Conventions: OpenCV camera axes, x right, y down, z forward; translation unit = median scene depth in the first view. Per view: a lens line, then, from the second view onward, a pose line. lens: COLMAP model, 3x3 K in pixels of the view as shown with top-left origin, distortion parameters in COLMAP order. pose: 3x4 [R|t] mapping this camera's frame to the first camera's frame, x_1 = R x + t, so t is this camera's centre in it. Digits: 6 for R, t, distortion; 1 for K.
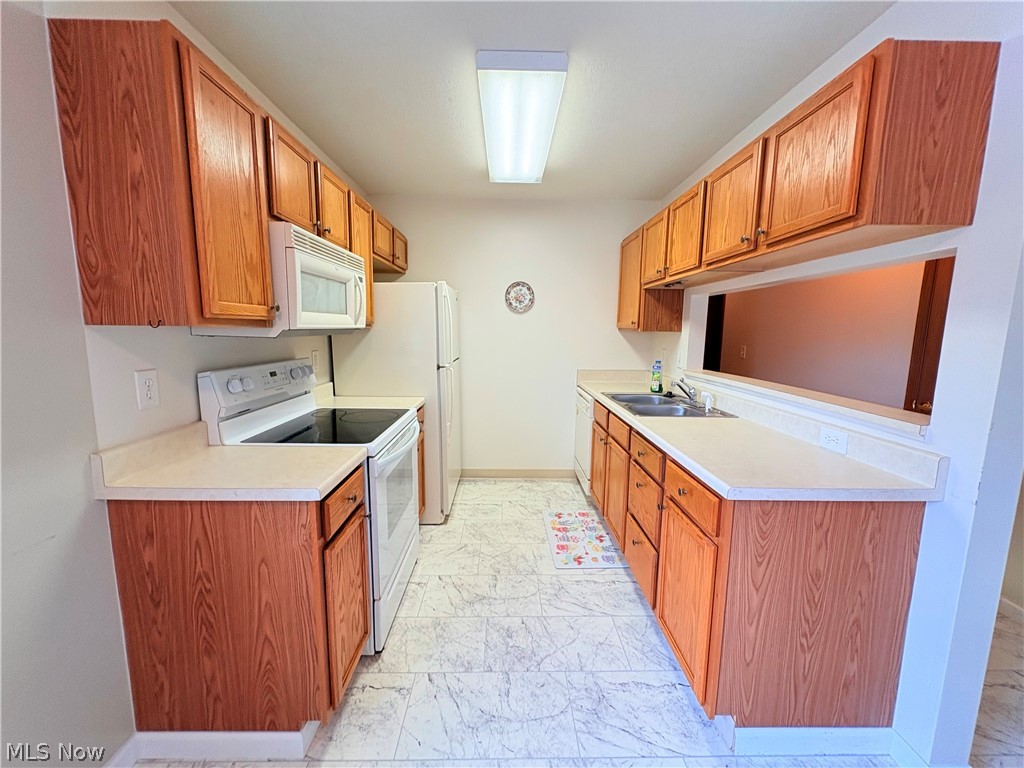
lens RADIAL K [[407.4, 0, 512.0], [0, 407.4, 384.0], [0, 0, 1]] dist [0.000328, 0.000264]
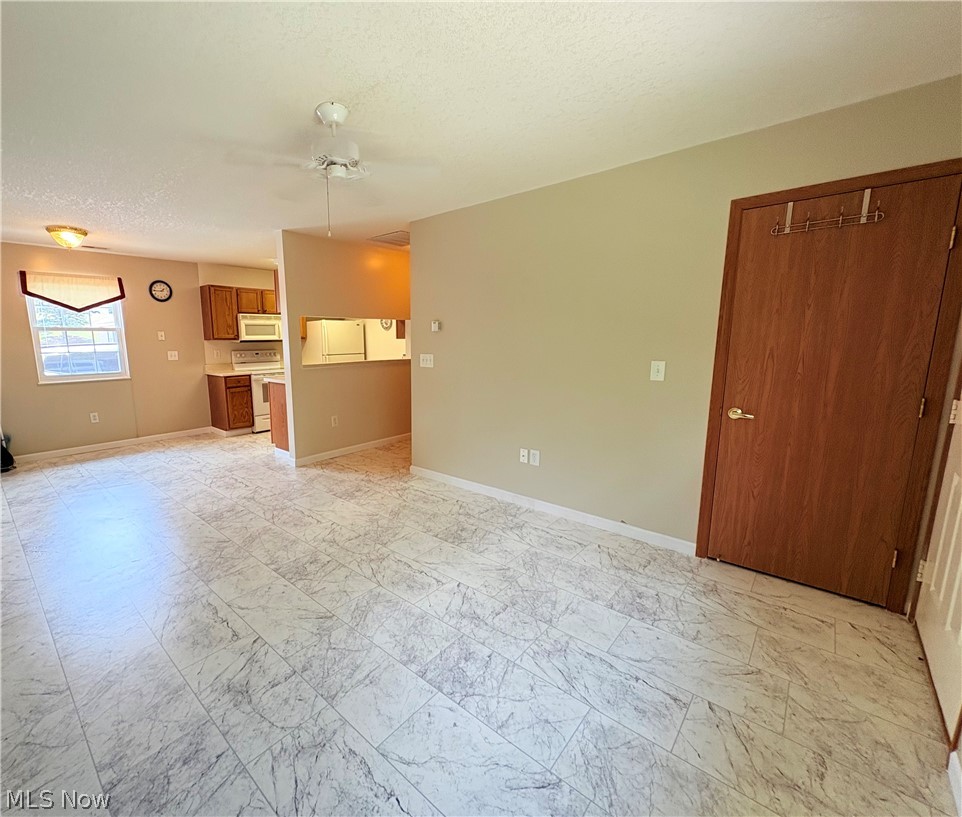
lens RADIAL K [[433.5, 0, 417.3], [0, 433.5, 408.8], [0, 0, 1]] dist [-0.000930, -0.000015]
pose [[0.712912, 0.095939, -0.694660, 2.868319], [-0.078371, 0.995292, 0.057028, 0.118984], [0.696861, 0.013785, 0.717074, -0.638535]]
